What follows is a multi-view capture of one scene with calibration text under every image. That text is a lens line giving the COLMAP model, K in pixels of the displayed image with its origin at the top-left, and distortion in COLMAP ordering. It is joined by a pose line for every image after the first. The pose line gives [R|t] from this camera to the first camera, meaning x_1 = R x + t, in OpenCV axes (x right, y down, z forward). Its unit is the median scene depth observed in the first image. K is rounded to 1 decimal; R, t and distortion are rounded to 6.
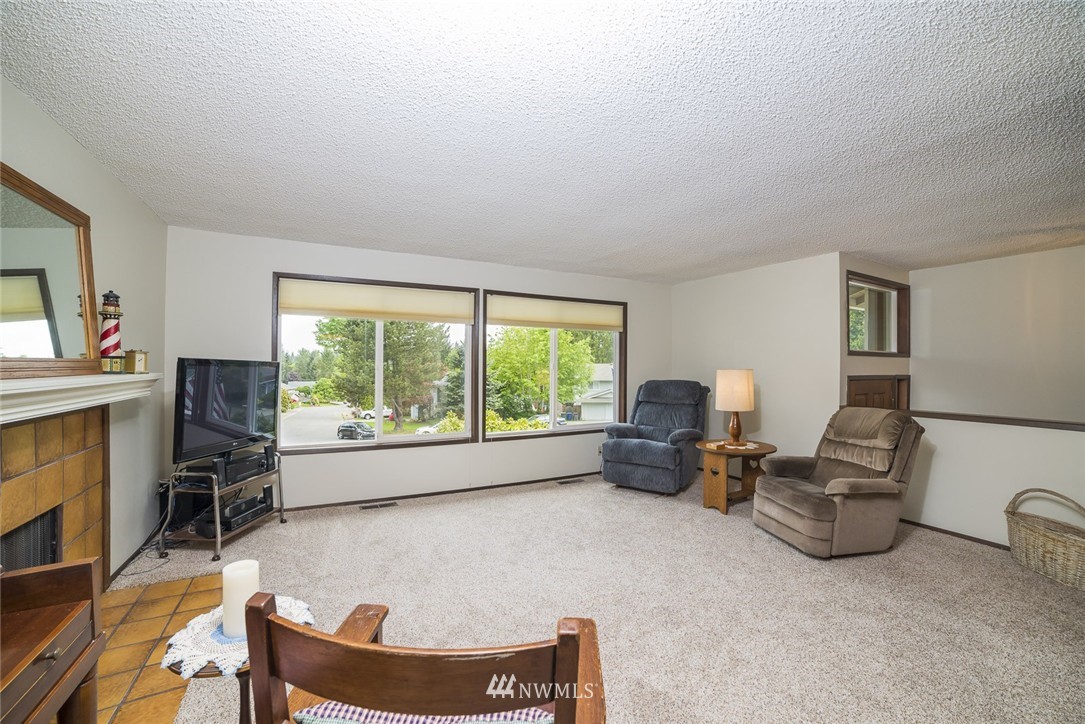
lens RADIAL K [[440.1, 0, 541.4], [0, 440.1, 363.6], [0, 0, 1]] dist [-0.027142, 0.001399]
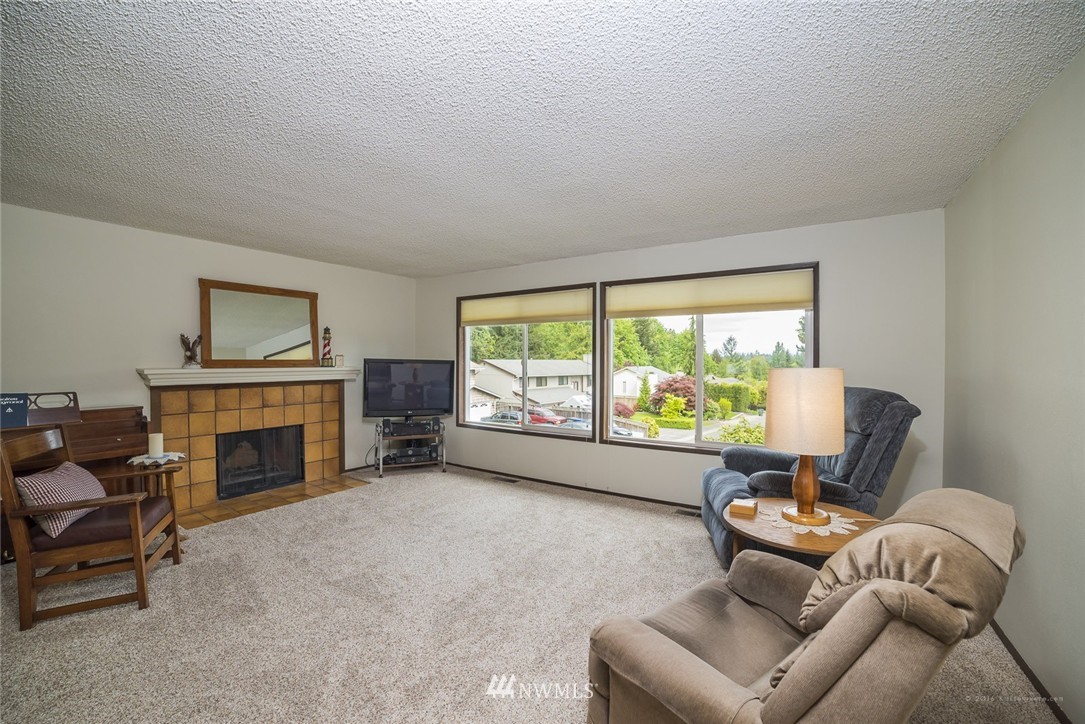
lens RADIAL K [[440.1, 0, 538.9], [0, 440.1, 363.3], [0, 0, 1]] dist [-0.027142, 0.001399]
pose [[0.506155, -0.001321, -0.862441, 0.624320], [0.004097, 0.999991, 0.000872, 0.004191], [0.862433, -0.003974, 0.506156, 0.407288]]
